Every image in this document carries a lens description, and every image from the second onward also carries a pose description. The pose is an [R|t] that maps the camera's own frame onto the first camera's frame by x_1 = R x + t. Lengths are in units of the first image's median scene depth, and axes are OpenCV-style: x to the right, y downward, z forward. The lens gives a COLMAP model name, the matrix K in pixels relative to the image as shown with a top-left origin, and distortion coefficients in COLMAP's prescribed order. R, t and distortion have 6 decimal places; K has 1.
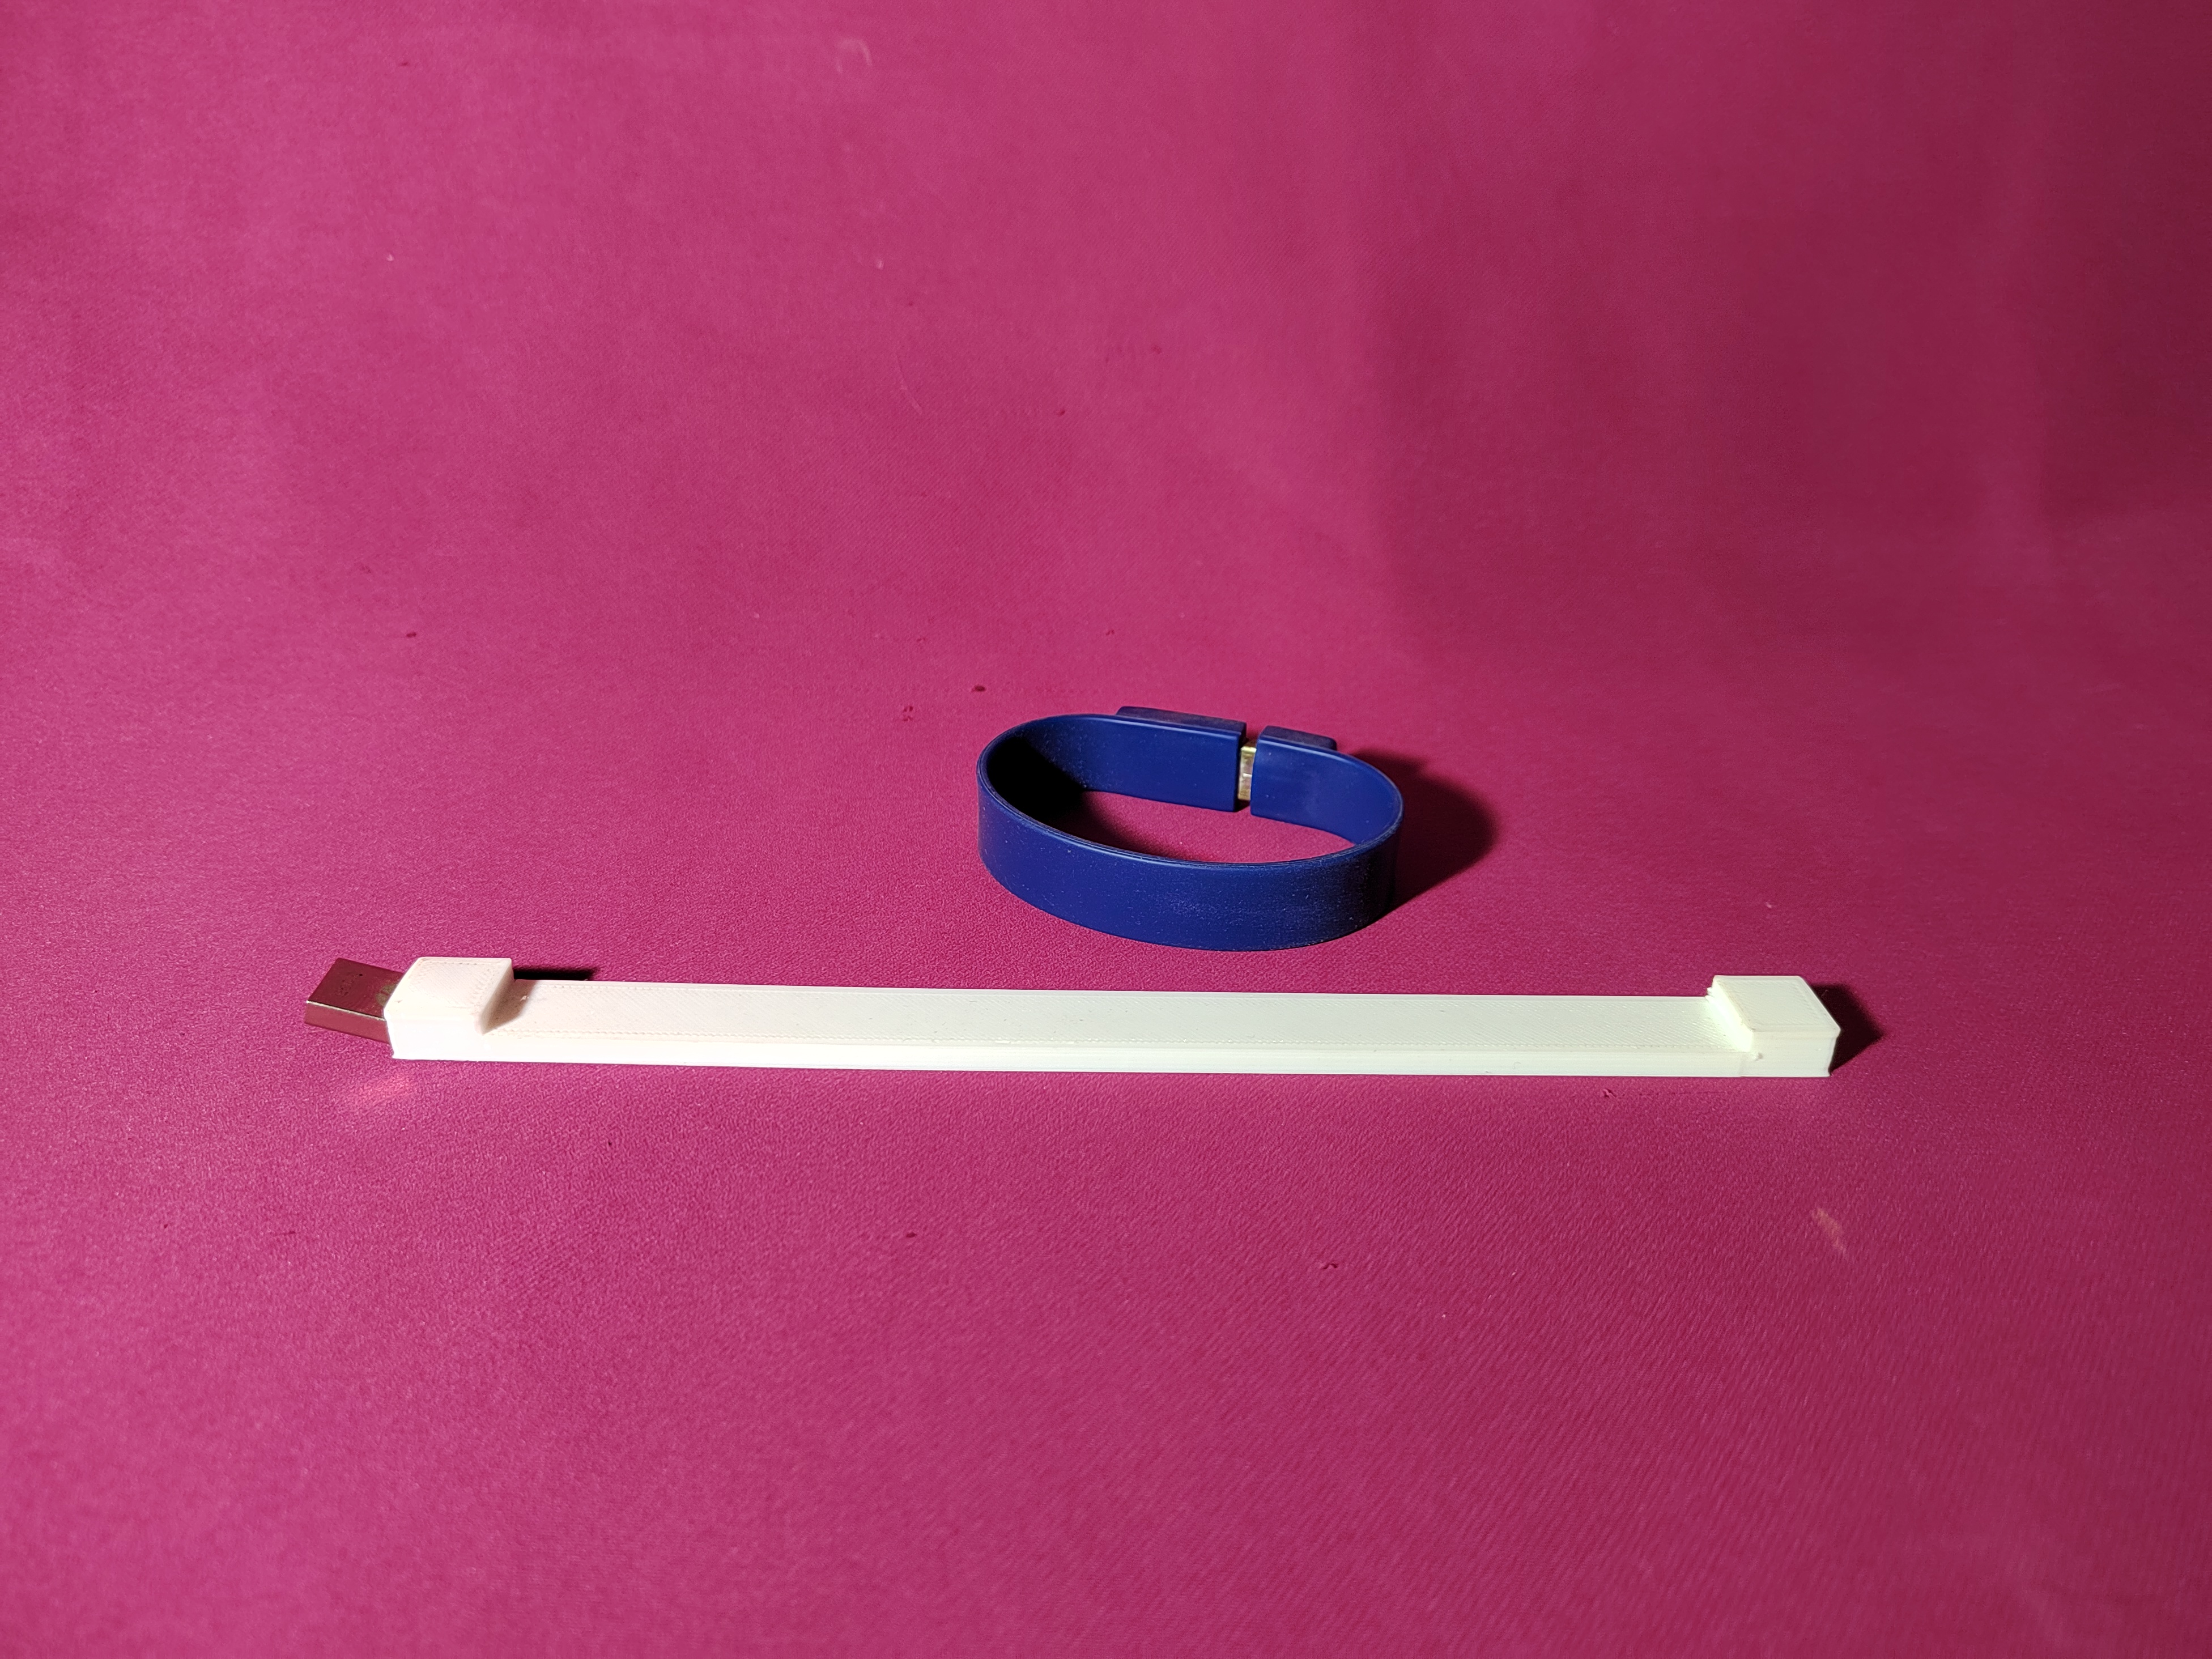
lens RADIAL K [[1490.6, 0, 1047.3], [0, 1490.6, 798.6], [0, 0, 1]] dist [0.018318, -0.031266]
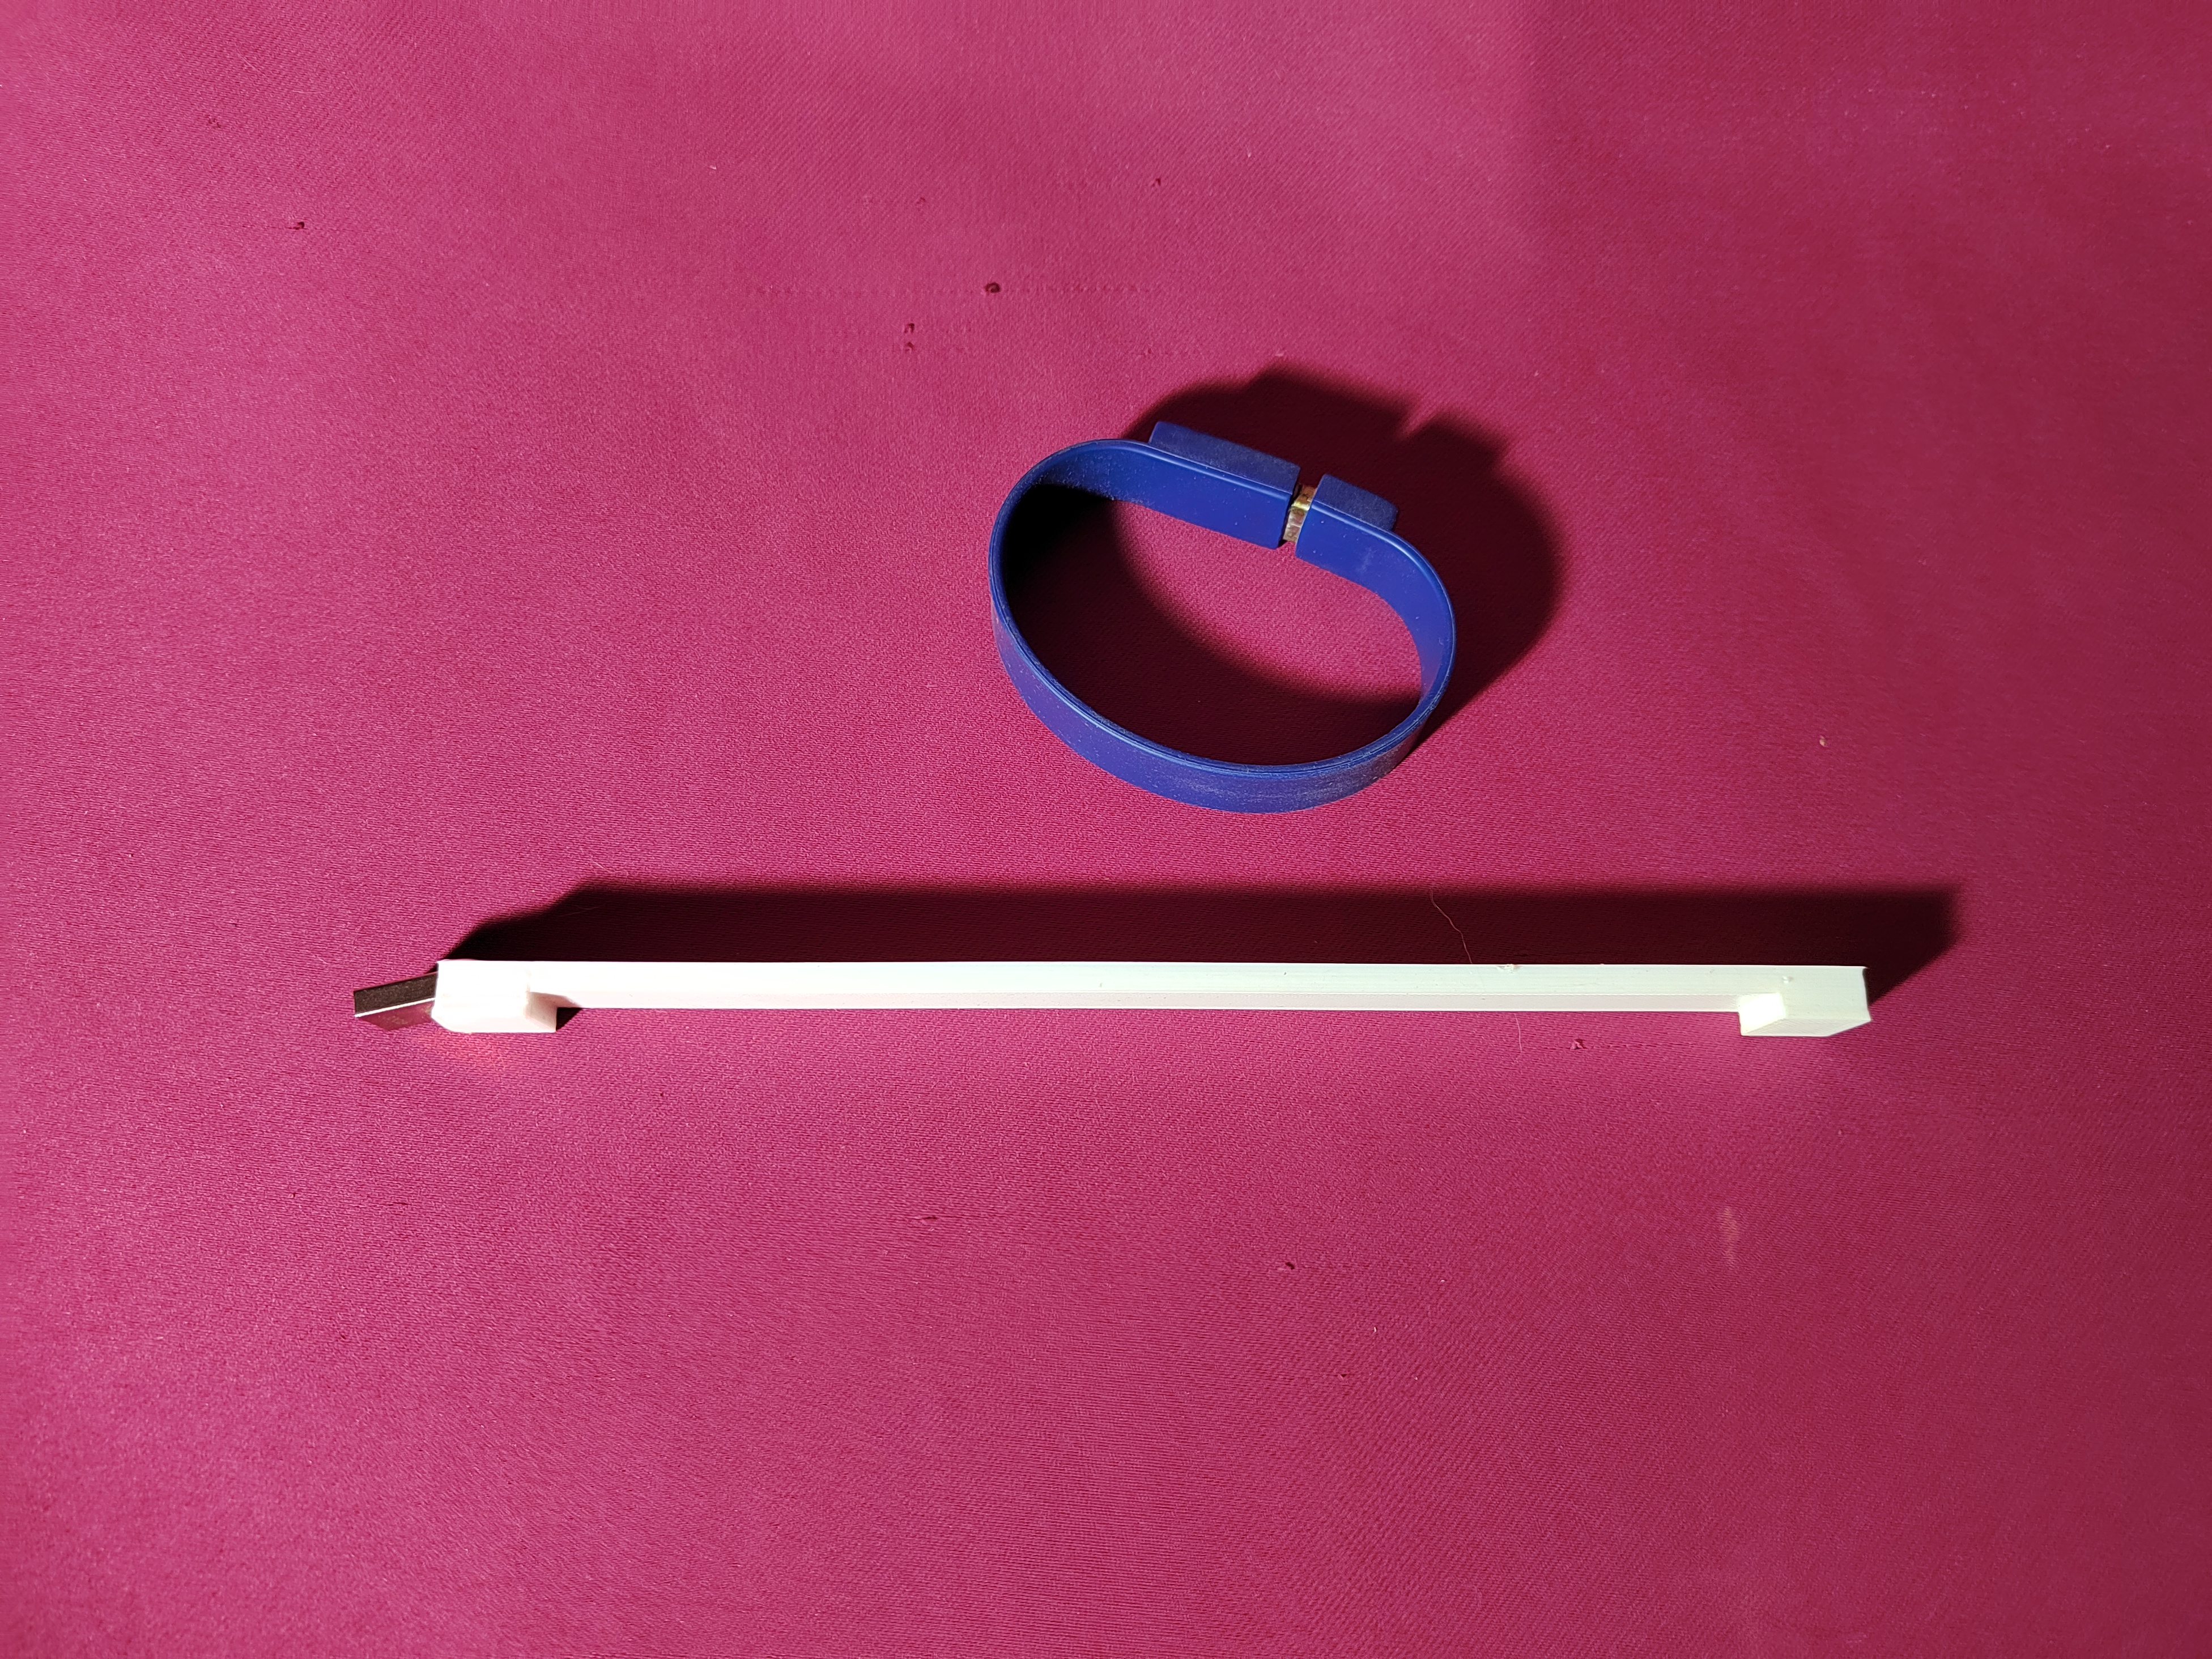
lens RADIAL K [[1481.6, 0, 1038.0], [0, 1481.6, 834.9], [0, 0, 1]] dist [-0.006045, 0.003998]
pose [[0.999420, 0.026788, -0.021023, 0.006298], [-0.006390, 0.753934, 0.656919, -0.581771], [0.033447, -0.656404, 0.753668, 0.273488]]
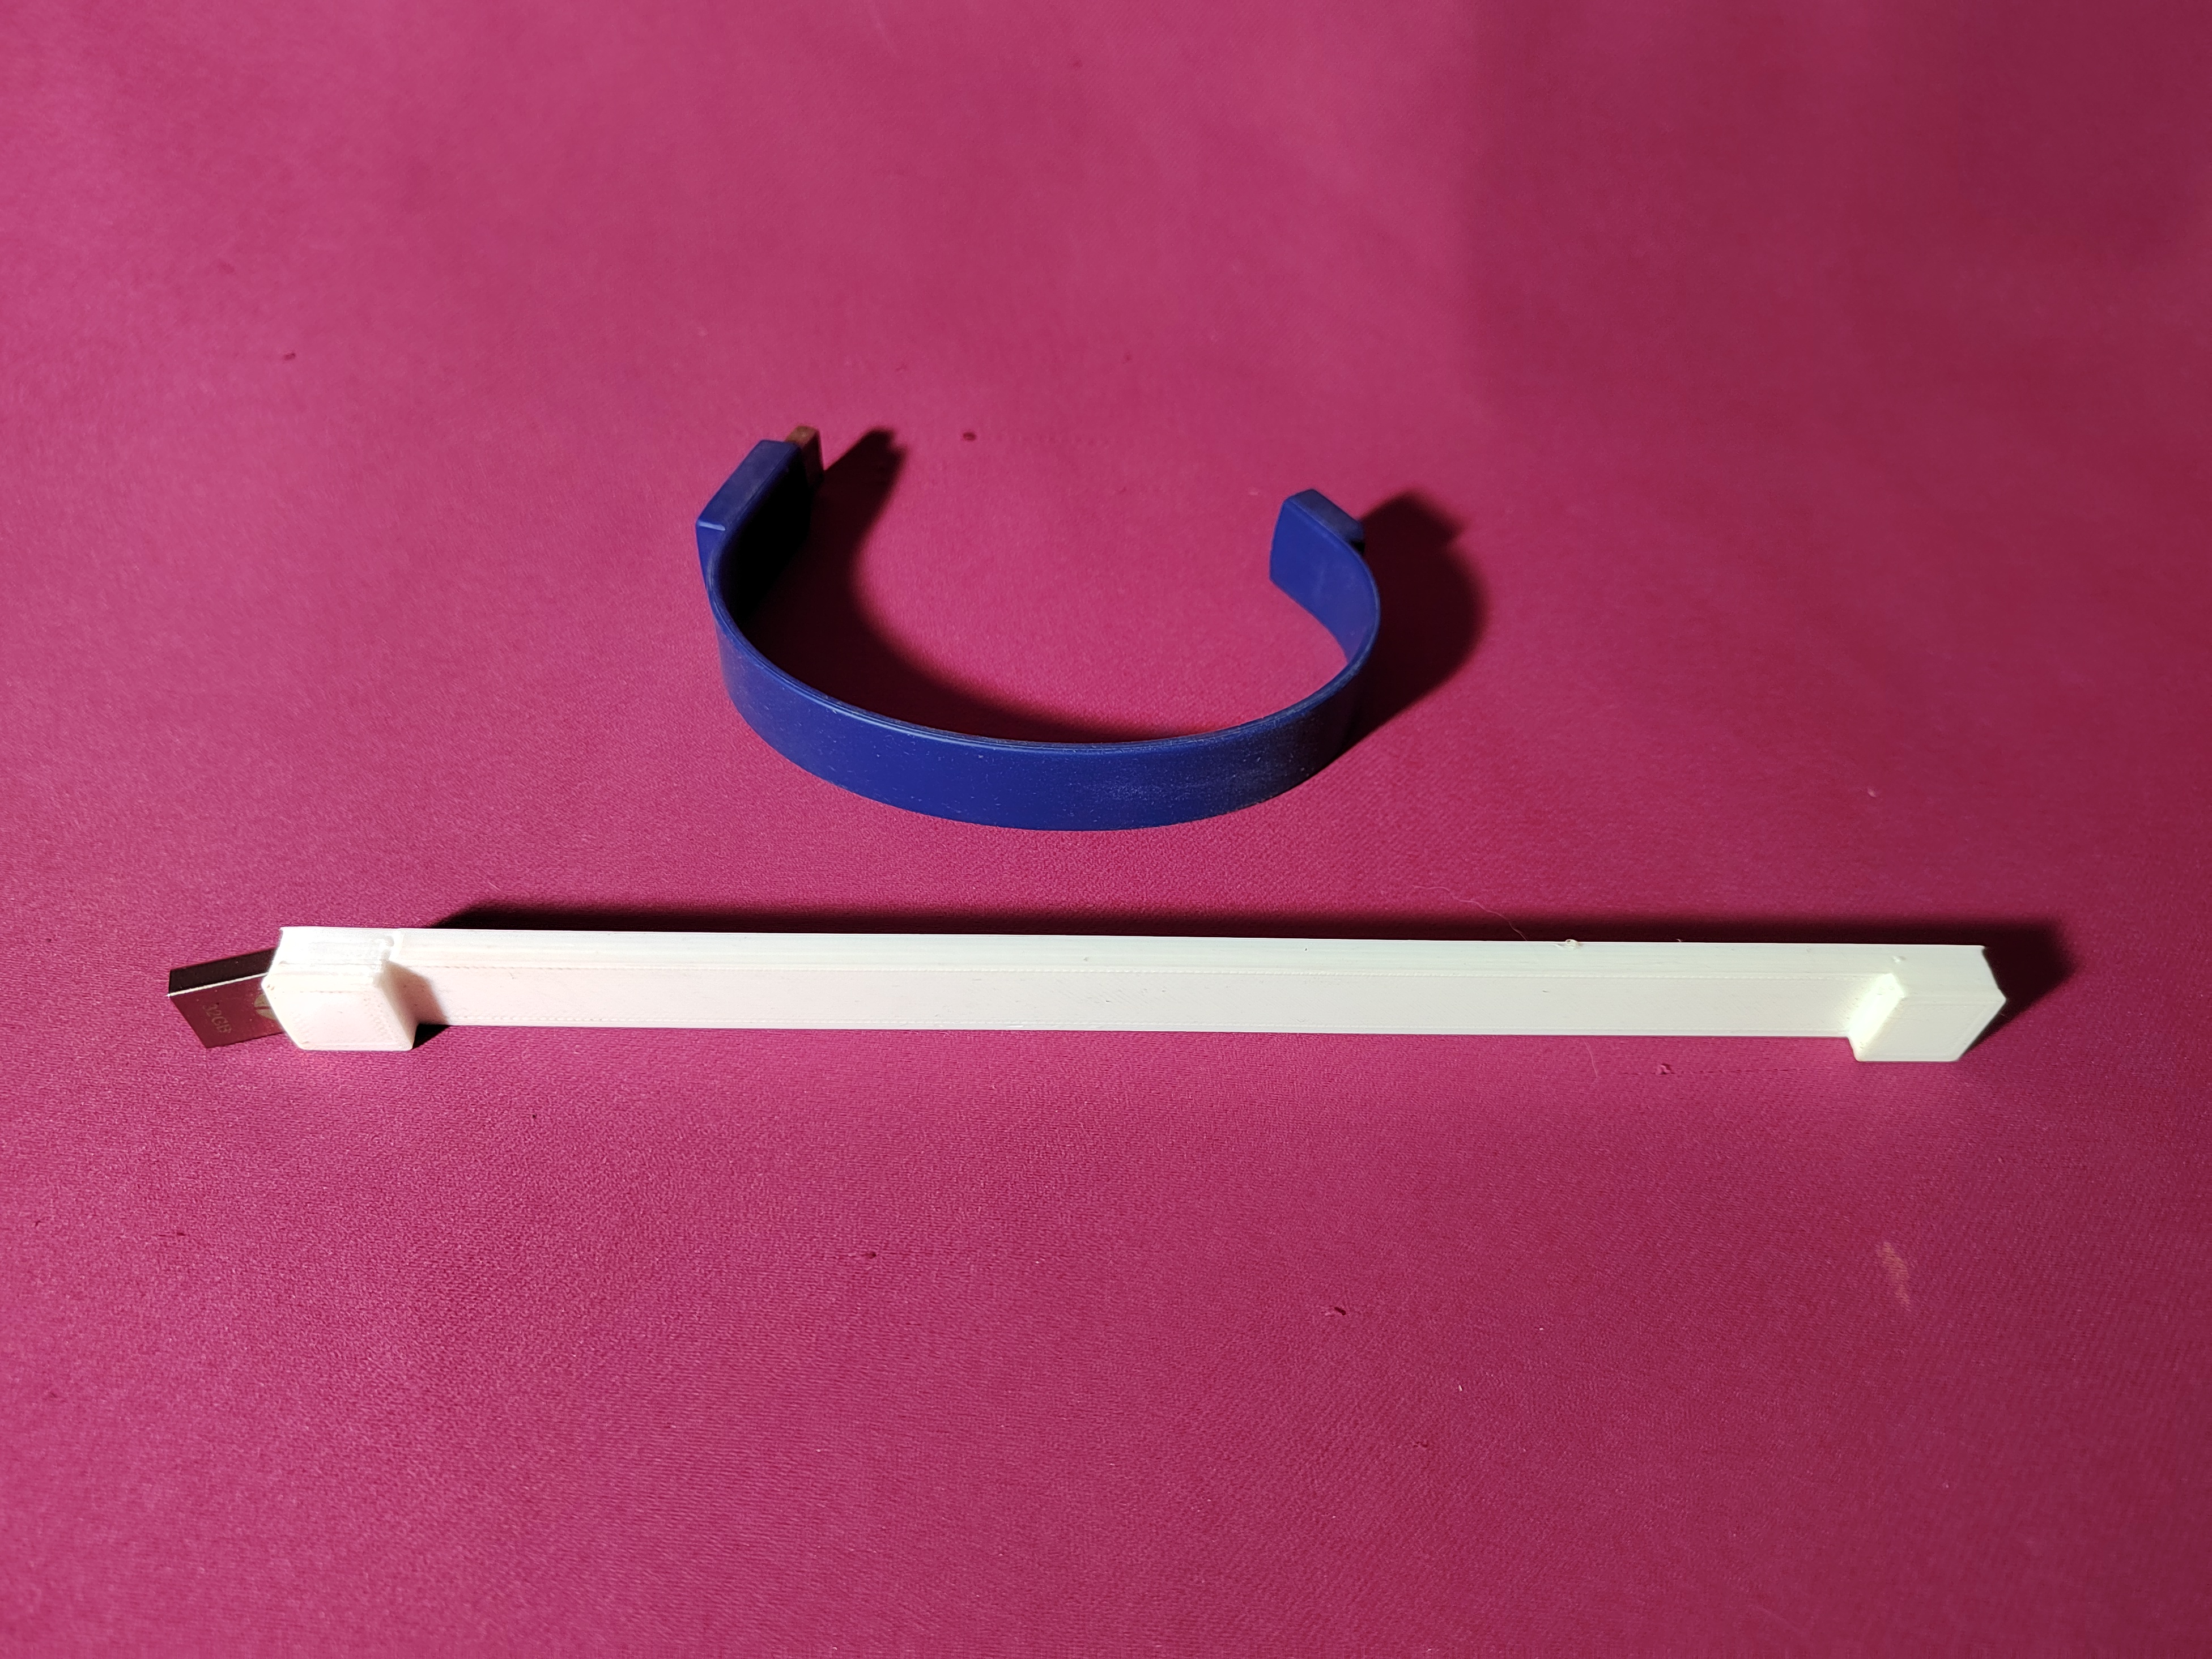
lens RADIAL K [[1518.7, 0, 1047.7], [0, 1518.7, 820.9], [0, 0, 1]] dist [-0.011929, -0.001325]
pose [[0.999632, 0.027137, -0.000236, 0.006775], [-0.025754, 0.951341, 0.307063, -0.198198], [0.008557, -0.306944, 0.951689, 0.181458]]
